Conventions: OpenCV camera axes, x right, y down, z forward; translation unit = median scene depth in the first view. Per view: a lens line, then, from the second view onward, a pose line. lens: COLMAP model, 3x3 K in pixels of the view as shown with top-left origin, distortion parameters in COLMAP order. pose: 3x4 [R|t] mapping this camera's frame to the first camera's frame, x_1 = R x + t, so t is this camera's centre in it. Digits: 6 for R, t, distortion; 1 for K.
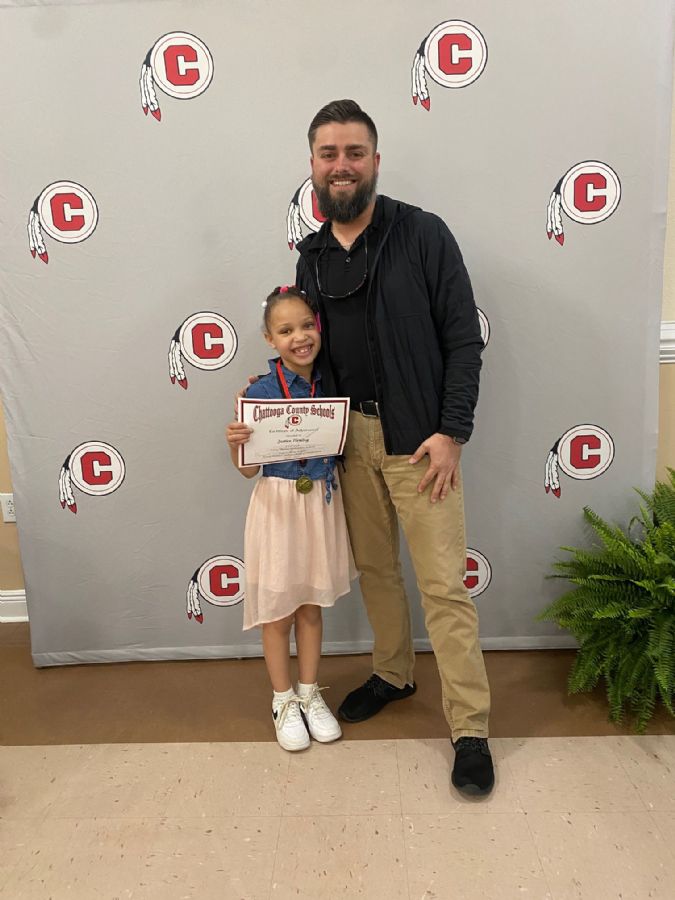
lens RADIAL K [[670.0, 0, 353.1], [0, 670.0, 454.0], [0, 0, 1]] dist [-0.009227, -0.011408]
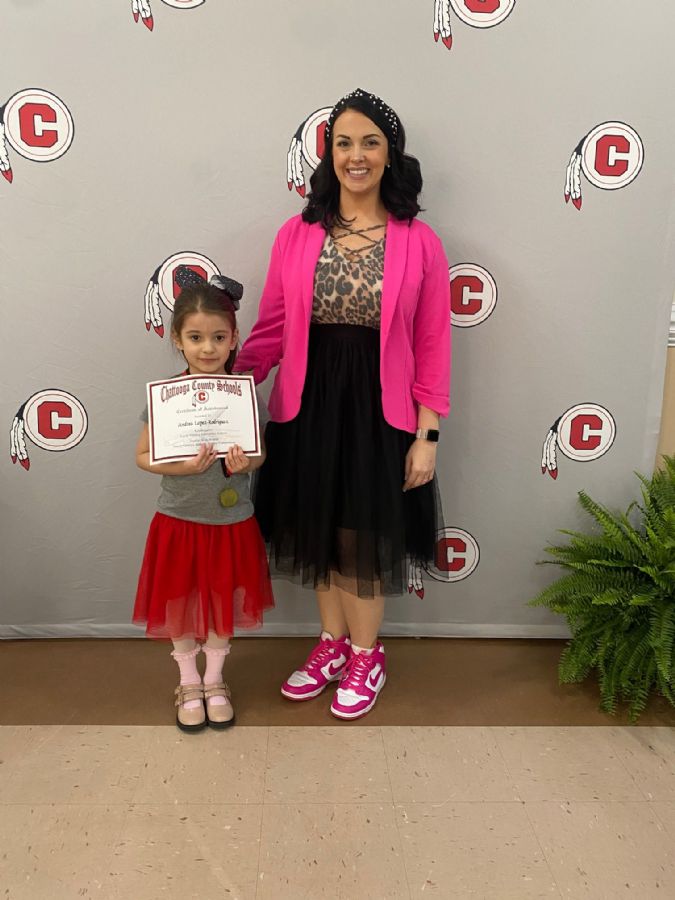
lens RADIAL K [[717.8, 0, 340.9], [0, 717.8, 461.9], [0, 0, 1]] dist [-0.011582, -0.009462]
pose [[0.994764, 0.052069, 0.087945, -0.091876], [-0.054408, 0.998220, 0.024410, 0.035315], [-0.086517, -0.029067, 0.995826, 0.018392]]
